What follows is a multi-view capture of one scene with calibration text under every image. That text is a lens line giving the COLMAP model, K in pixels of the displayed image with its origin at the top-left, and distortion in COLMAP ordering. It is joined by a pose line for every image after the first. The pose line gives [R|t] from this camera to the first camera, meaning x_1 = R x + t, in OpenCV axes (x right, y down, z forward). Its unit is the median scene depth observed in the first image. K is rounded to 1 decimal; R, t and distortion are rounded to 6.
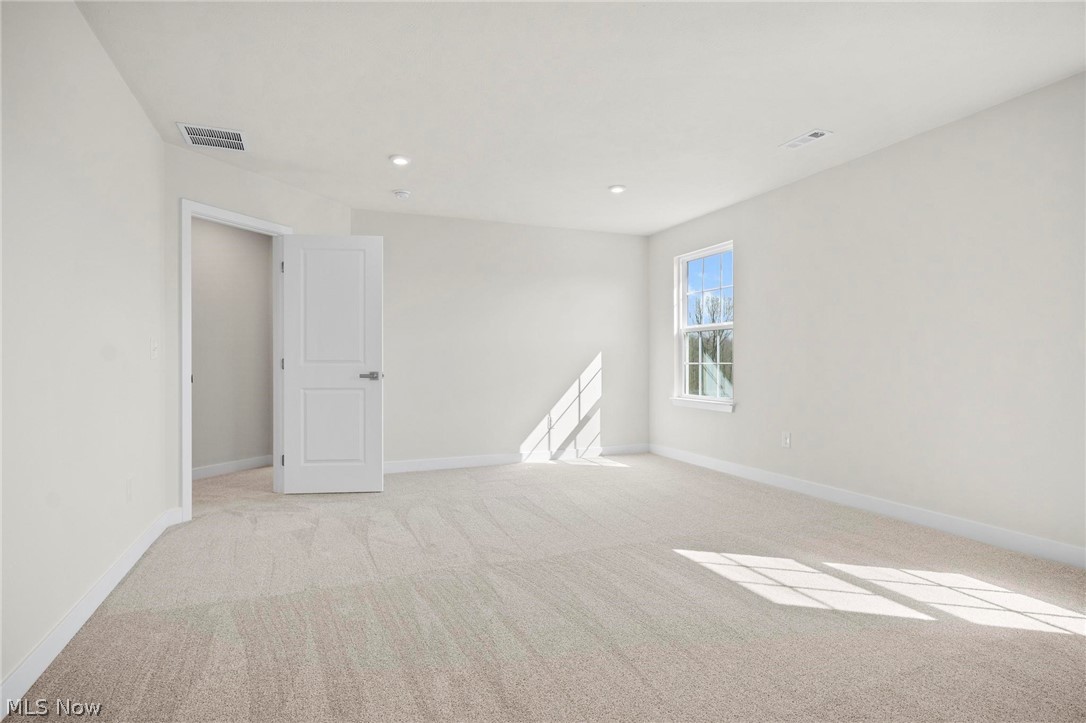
lens RADIAL K [[568.5, 0, 543.0], [0, 568.5, 361.5], [0, 0, 1]] dist [0.001547, 0.000526]
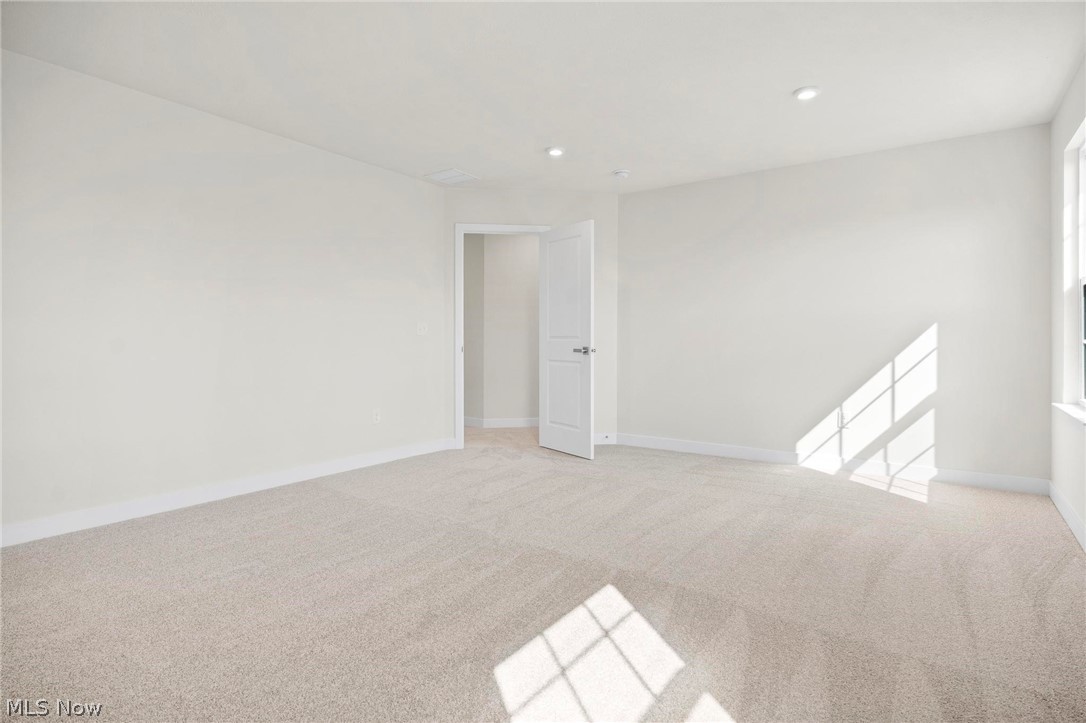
lens RADIAL K [[562.6, 0, 542.0], [0, 562.6, 343.3], [0, 0, 1]] dist [0.002473, 0.000849]
pose [[0.527159, 0.007874, -0.849730, 0.431880], [-0.000585, 0.999960, 0.008903, 0.001408], [0.849766, -0.004196, 0.527143, 0.279021]]
